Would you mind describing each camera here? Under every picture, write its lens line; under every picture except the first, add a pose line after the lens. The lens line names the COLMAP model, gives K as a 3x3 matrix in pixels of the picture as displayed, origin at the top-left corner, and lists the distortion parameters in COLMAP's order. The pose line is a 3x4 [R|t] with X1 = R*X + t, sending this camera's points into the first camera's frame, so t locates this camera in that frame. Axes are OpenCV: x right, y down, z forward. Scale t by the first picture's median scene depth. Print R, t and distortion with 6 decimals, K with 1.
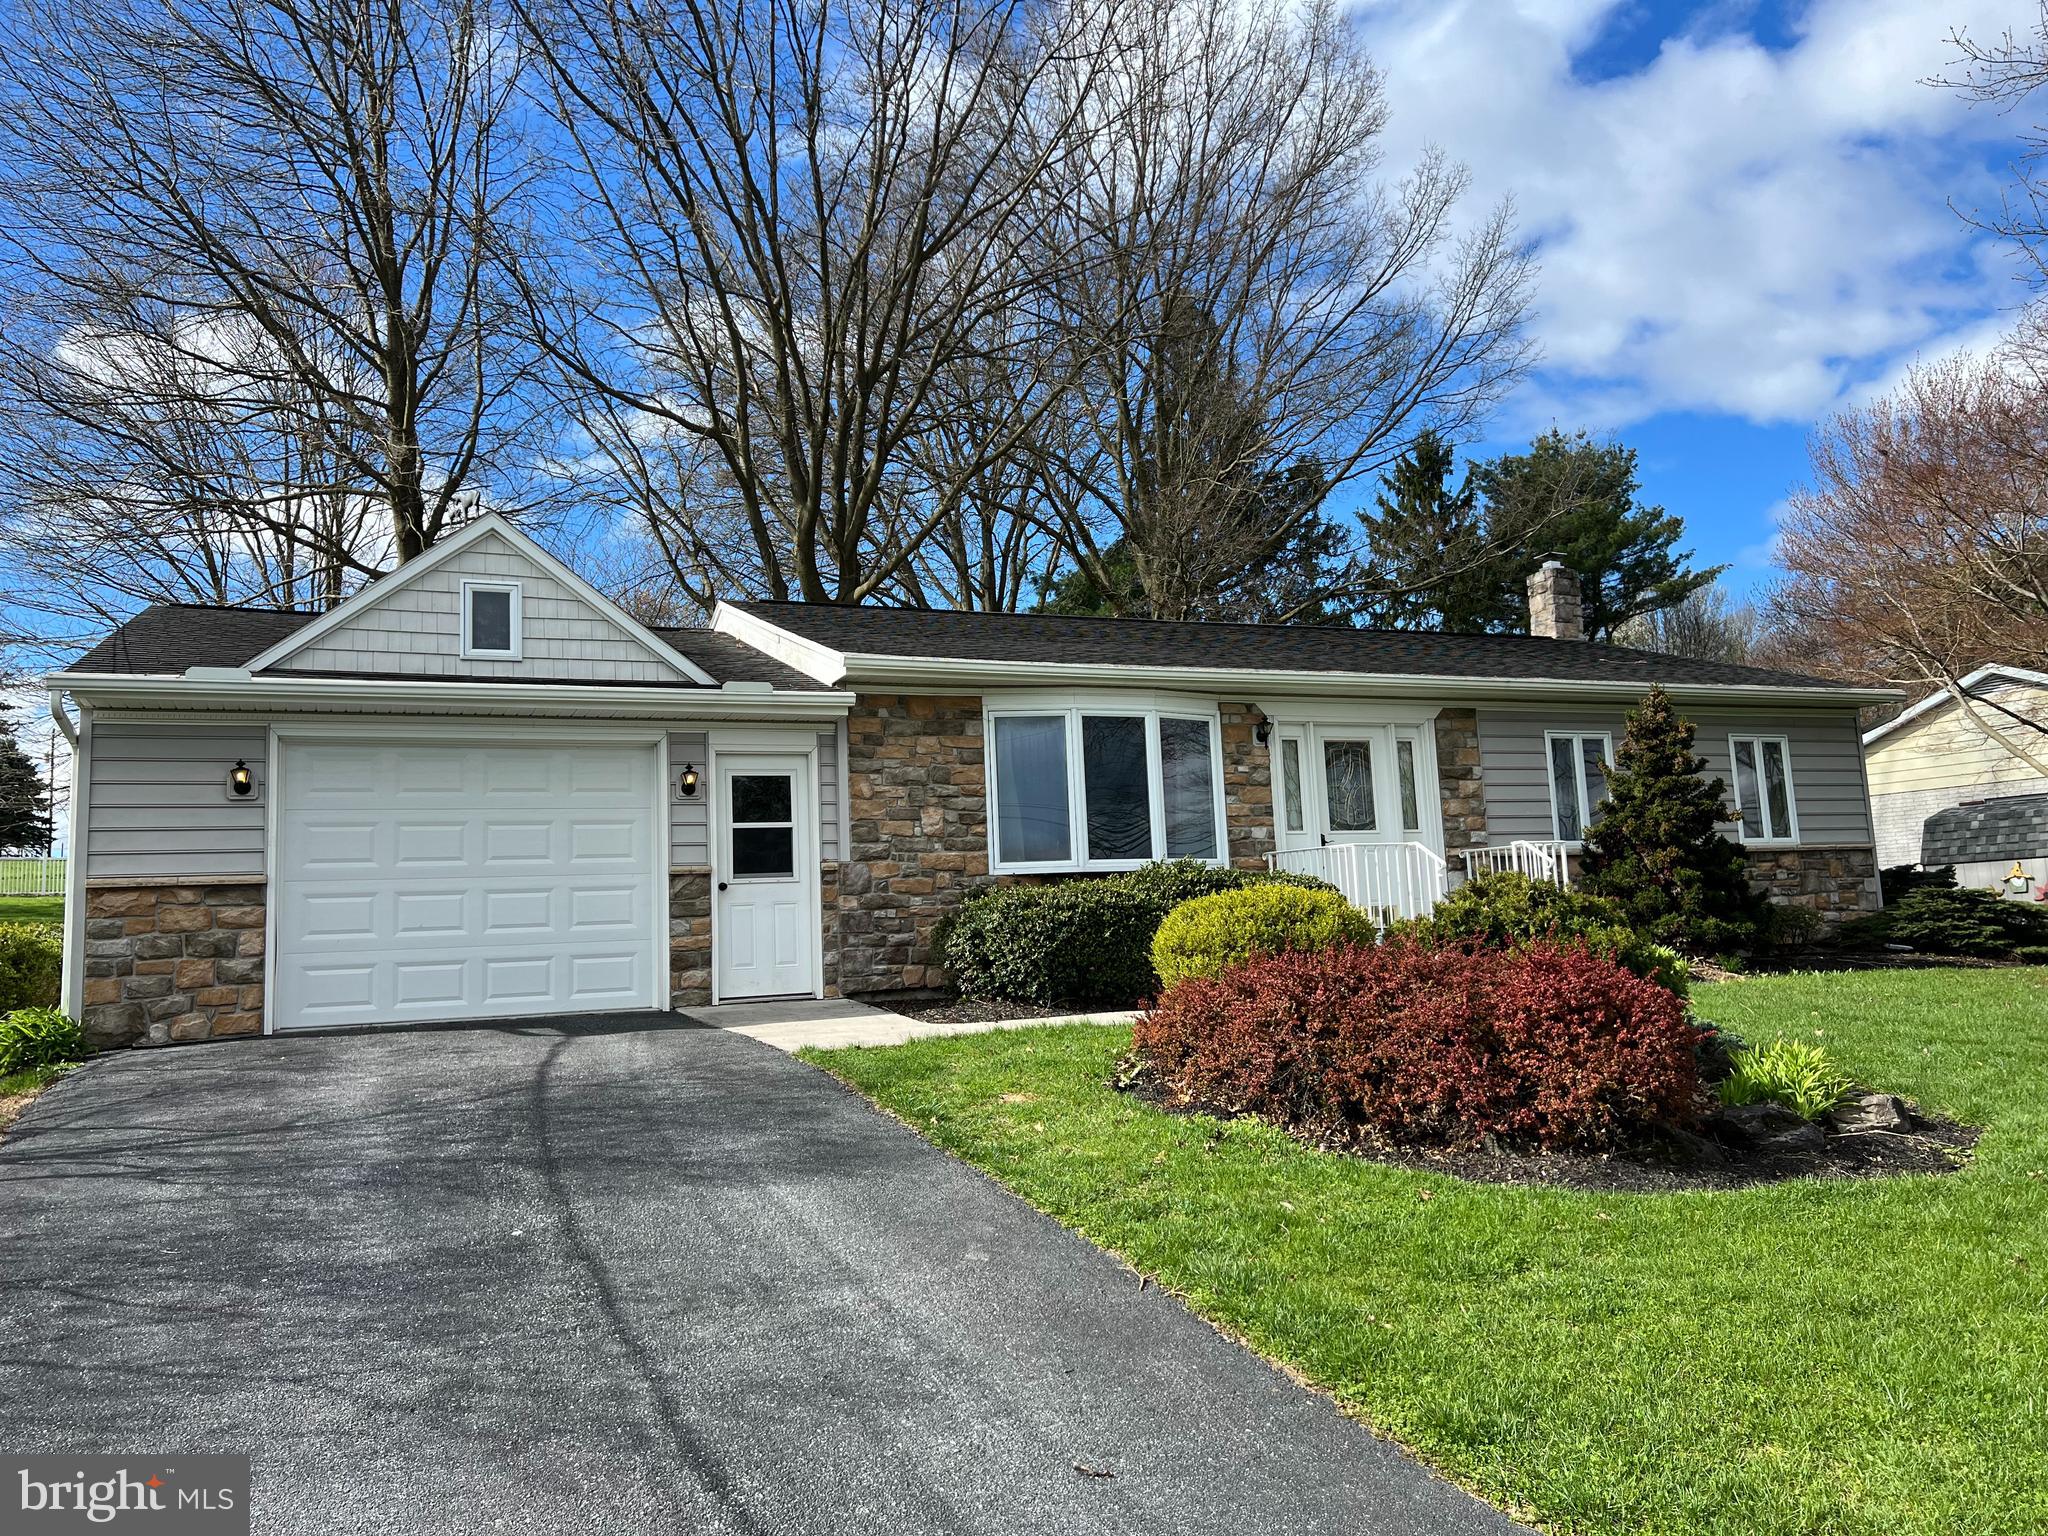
lens RADIAL K [[1585.2, 0, 1024.0], [0, 1585.2, 768.0], [0, 0, 1]] dist [0.151897, -0.114110]
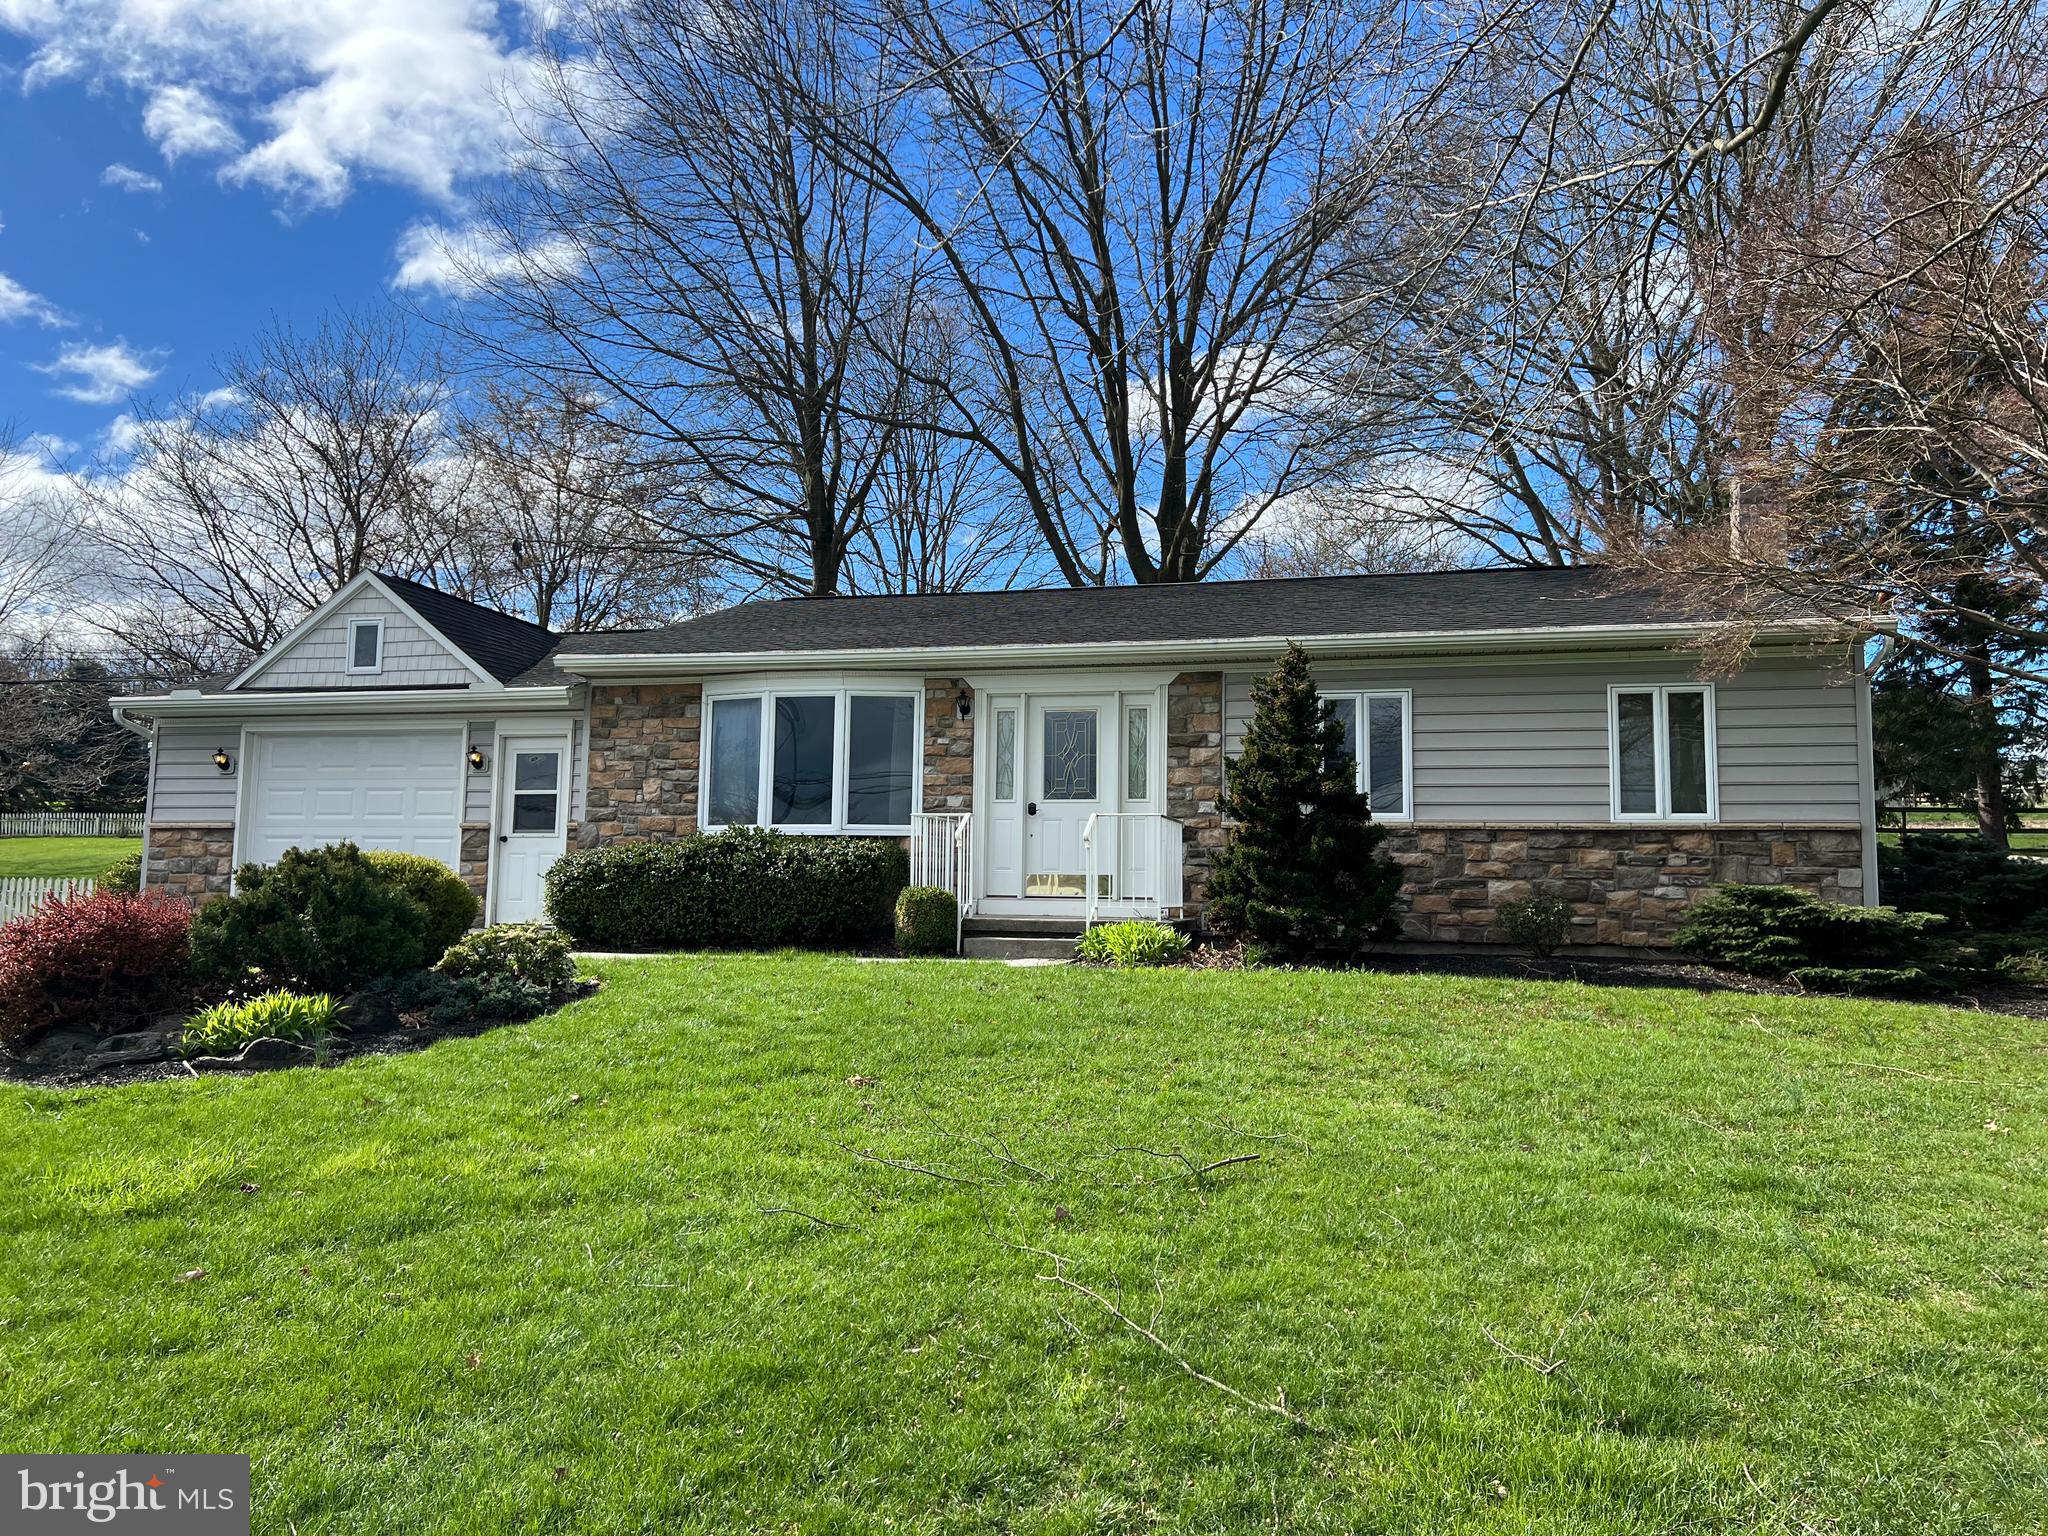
lens RADIAL K [[1585.2, 0, 1024.0], [0, 1585.2, 768.0], [0, 0, 1]] dist [0.151897, -0.114110]
pose [[0.774143, -0.005578, -0.632986, 0.890760], [0.017338, 0.999773, 0.012393, 0.006695], [0.632773, -0.020568, 0.774064, 0.232388]]
